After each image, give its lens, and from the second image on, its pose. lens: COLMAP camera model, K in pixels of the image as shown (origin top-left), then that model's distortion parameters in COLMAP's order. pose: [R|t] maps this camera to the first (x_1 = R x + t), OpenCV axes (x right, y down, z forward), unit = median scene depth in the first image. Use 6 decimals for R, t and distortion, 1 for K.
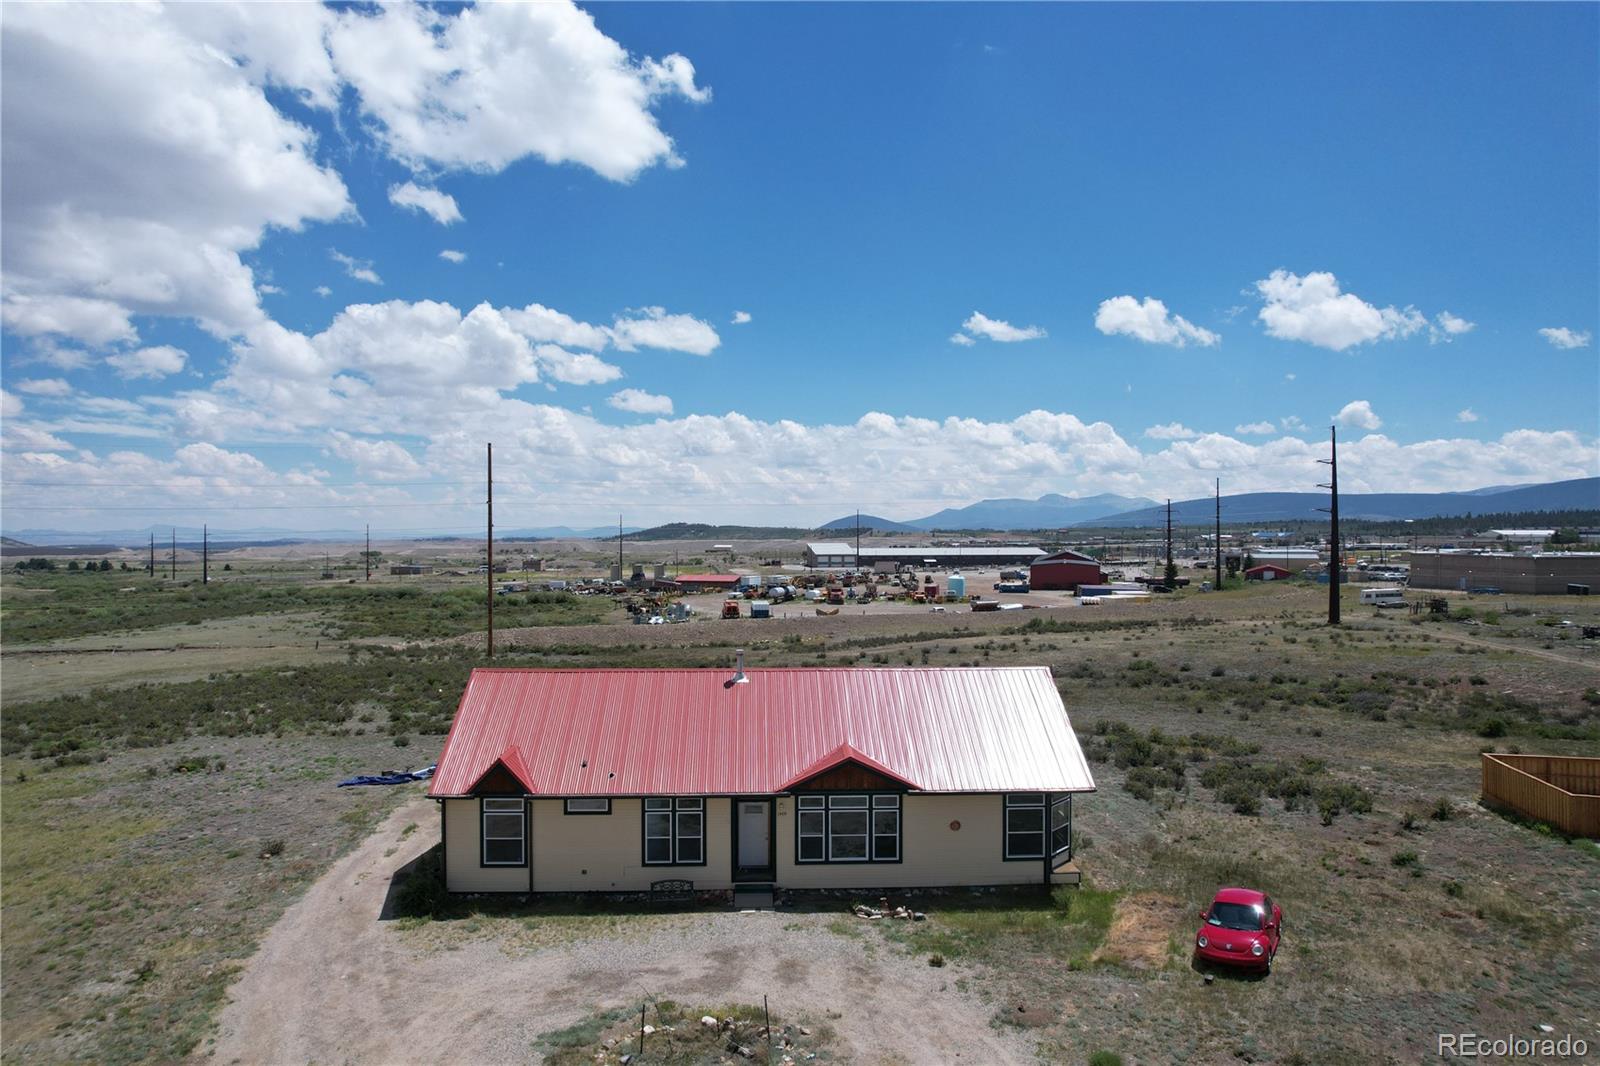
lens RADIAL K [[1025.5, 0, 799.8], [0, 1025.5, 535.4], [0, 0, 1]] dist [-0.075805, 0.067229]
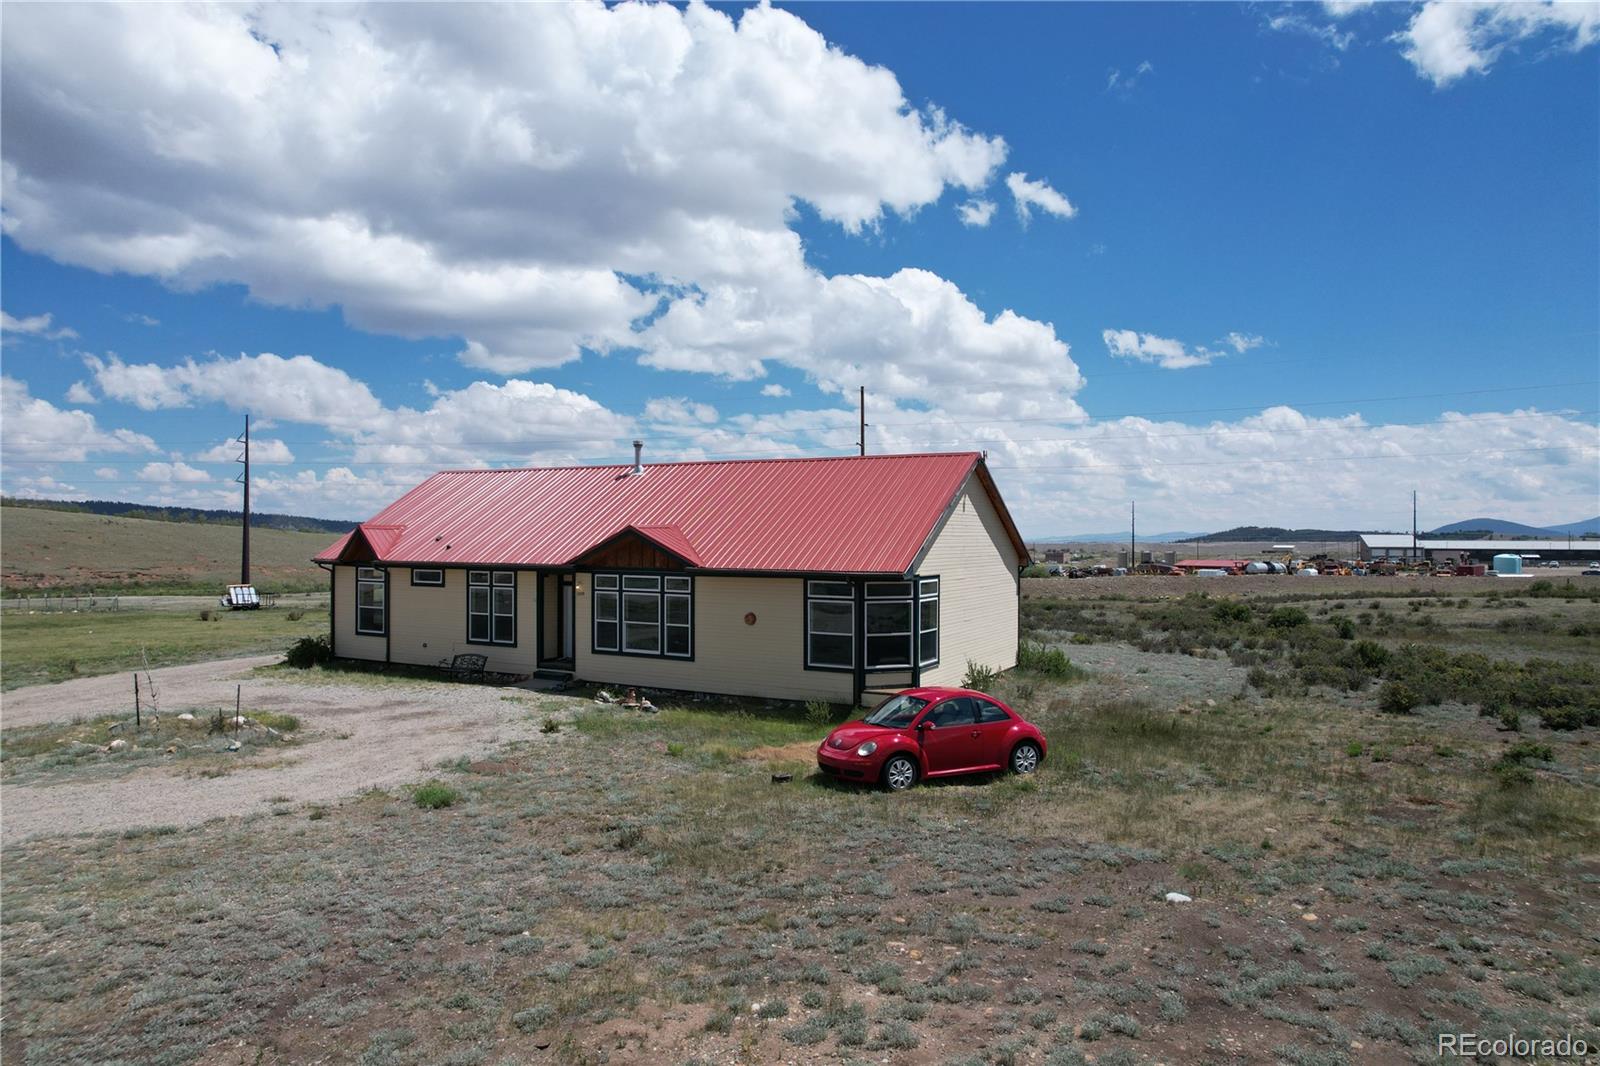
lens RADIAL K [[1025.5, 0, 800.7], [0, 1025.5, 520.5], [0, 0, 1]] dist [-0.075805, 0.067229]
pose [[0.858213, -0.003484, -0.513282, 0.491101], [-0.006869, 0.999809, -0.018271, 0.184324], [0.513248, 0.019206, 0.858026, 0.278941]]
